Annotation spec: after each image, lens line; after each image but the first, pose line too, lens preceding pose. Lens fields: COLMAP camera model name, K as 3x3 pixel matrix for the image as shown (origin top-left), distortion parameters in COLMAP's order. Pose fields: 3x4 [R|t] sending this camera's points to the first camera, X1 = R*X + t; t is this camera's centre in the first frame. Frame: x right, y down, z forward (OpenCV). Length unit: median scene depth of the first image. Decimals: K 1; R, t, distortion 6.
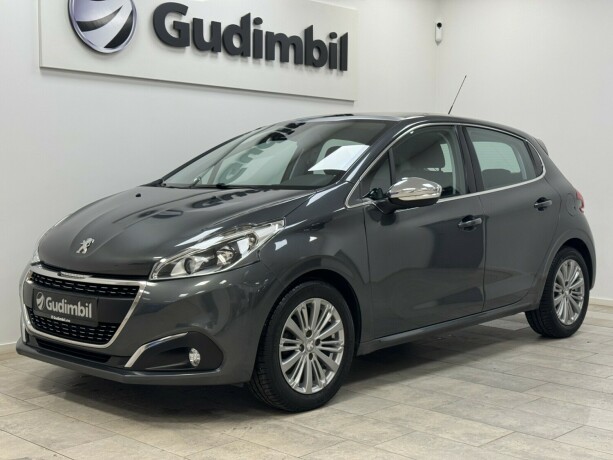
lens RADIAL K [[859.9, 0, 306.5], [0, 859.9, 230.0], [0, 0, 1]] dist [0.130788, -0.071889]
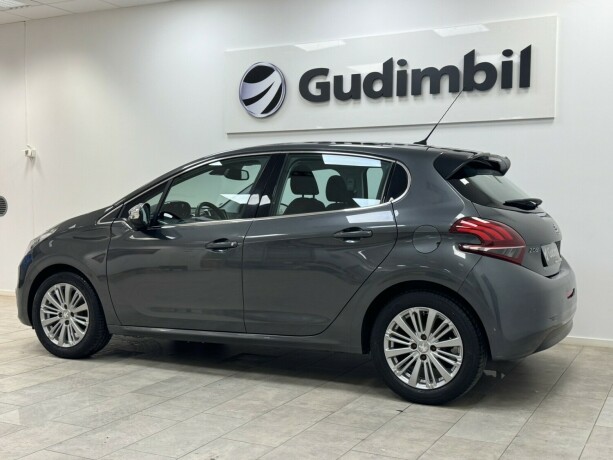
lens RADIAL K [[752.2, 0, 306.5], [0, 752.2, 230.0], [0, 0, 1]] dist [0.113055, -0.013616]
pose [[0.269455, 0.034787, -0.962384, 1.249589], [-0.062077, 0.997896, 0.018690, -0.057452], [0.961010, 0.054706, 0.271048, 0.934547]]
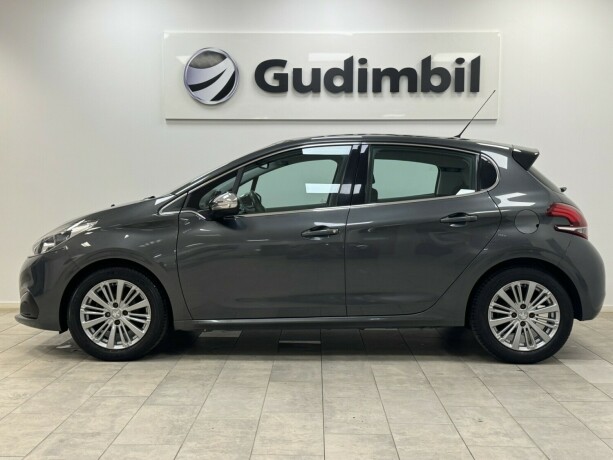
lens RADIAL K [[770.3, 0, 306.5], [0, 770.3, 230.0], [0, 0, 1]] dist [0.137926, -0.012723]
pose [[0.673172, 0.033632, -0.738721, 1.007303], [-0.046307, 0.998922, 0.003280, -0.015738], [0.738035, 0.032000, 0.674004, 0.348926]]
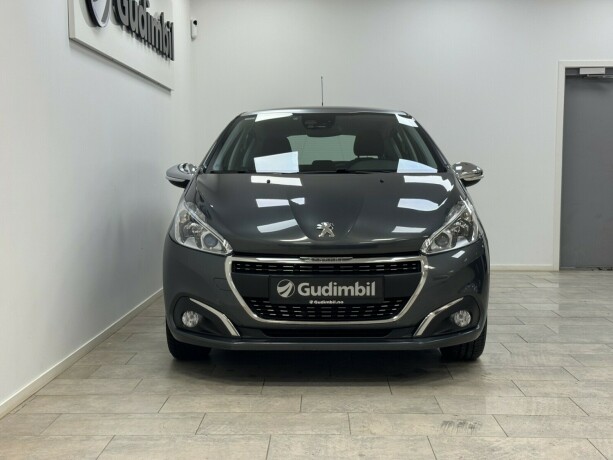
lens RADIAL K [[859.9, 0, 306.5], [0, 859.9, 230.0], [0, 0, 1]] dist [0.130788, -0.071889]
pose [[0.740135, -0.055137, 0.670195, -0.867669], [0.051284, 0.998359, 0.025498, -0.007607], [-0.670500, 0.015498, 0.741747, 0.242389]]
